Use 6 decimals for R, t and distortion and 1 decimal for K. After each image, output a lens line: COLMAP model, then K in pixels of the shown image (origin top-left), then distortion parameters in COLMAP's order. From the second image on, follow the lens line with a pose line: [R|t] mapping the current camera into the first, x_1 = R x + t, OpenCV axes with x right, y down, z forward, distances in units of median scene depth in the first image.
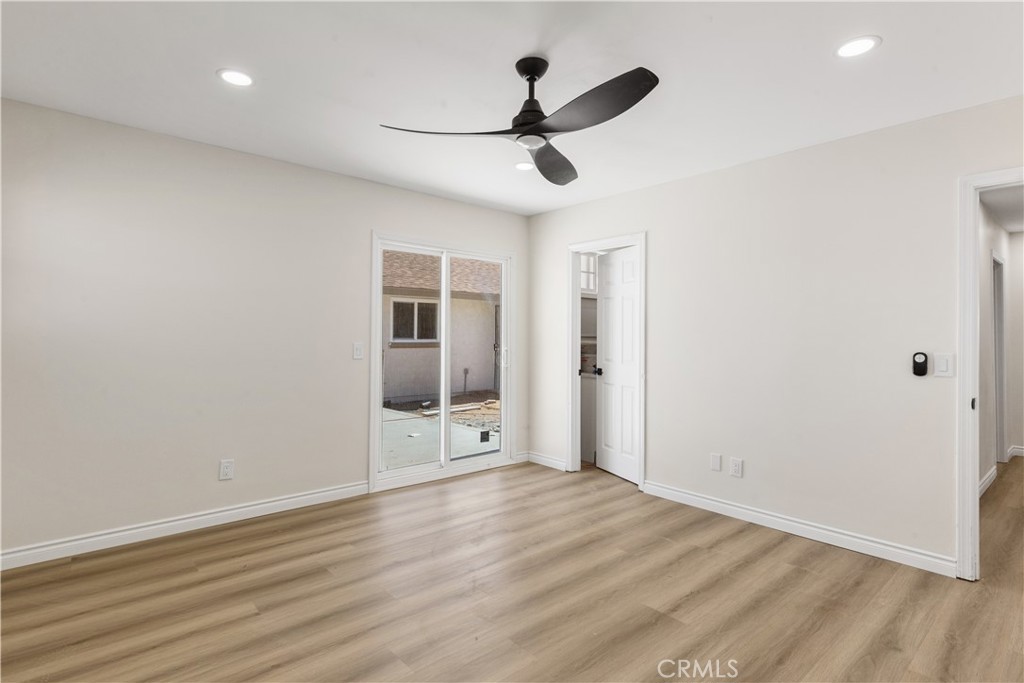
lens RADIAL K [[502.1, 0, 512.0], [0, 502.1, 341.5], [0, 0, 1]] dist [0.004299, 0.000356]
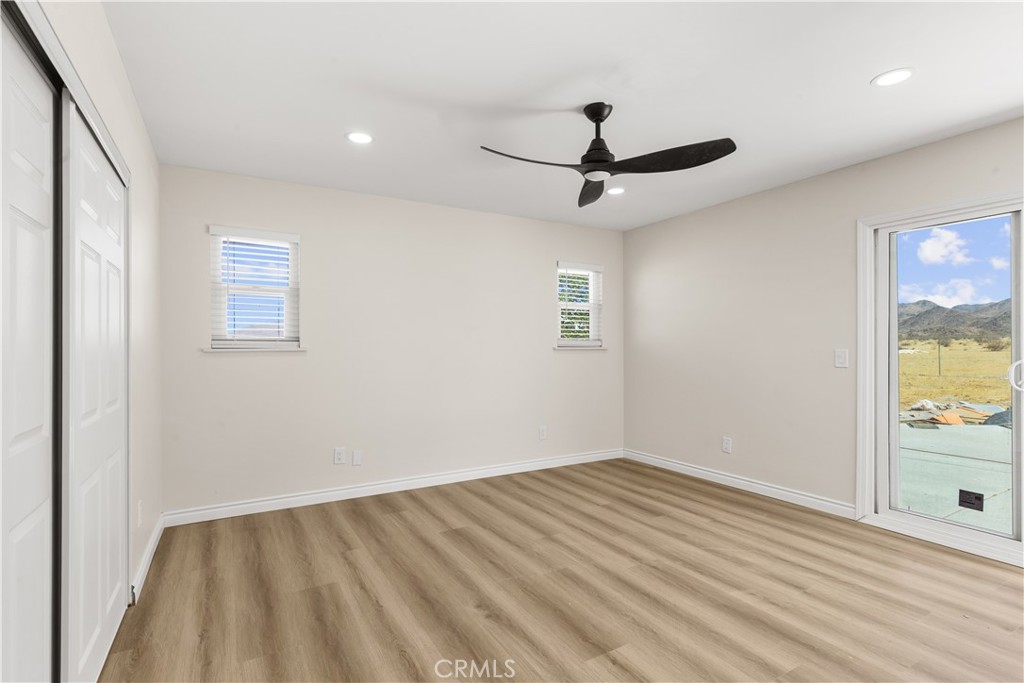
lens RADIAL K [[489.1, 0, 508.3], [0, 489.1, 352.6], [0, 0, 1]] dist [-0.001489, -0.000165]
pose [[-0.190616, 0.002659, -0.981661, 1.152921], [-0.002130, 0.999993, 0.003122, 0.012641], [0.981662, 0.002686, -0.190609, 0.974629]]
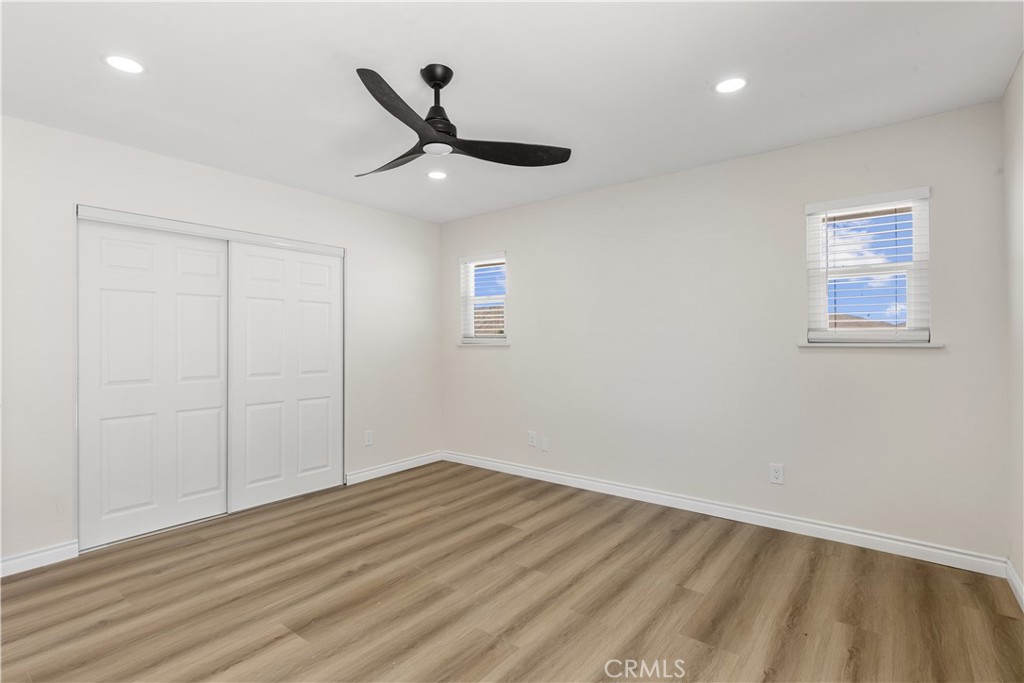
lens RADIAL K [[502.1, 0, 512.0], [0, 502.1, 341.5], [0, 0, 1]] dist [0.004299, 0.000356]
pose [[-0.984316, -0.002876, -0.176393, 0.065881], [-0.003649, 0.999985, 0.004055, -0.011476], [0.176379, 0.004635, -0.984311, 1.965630]]
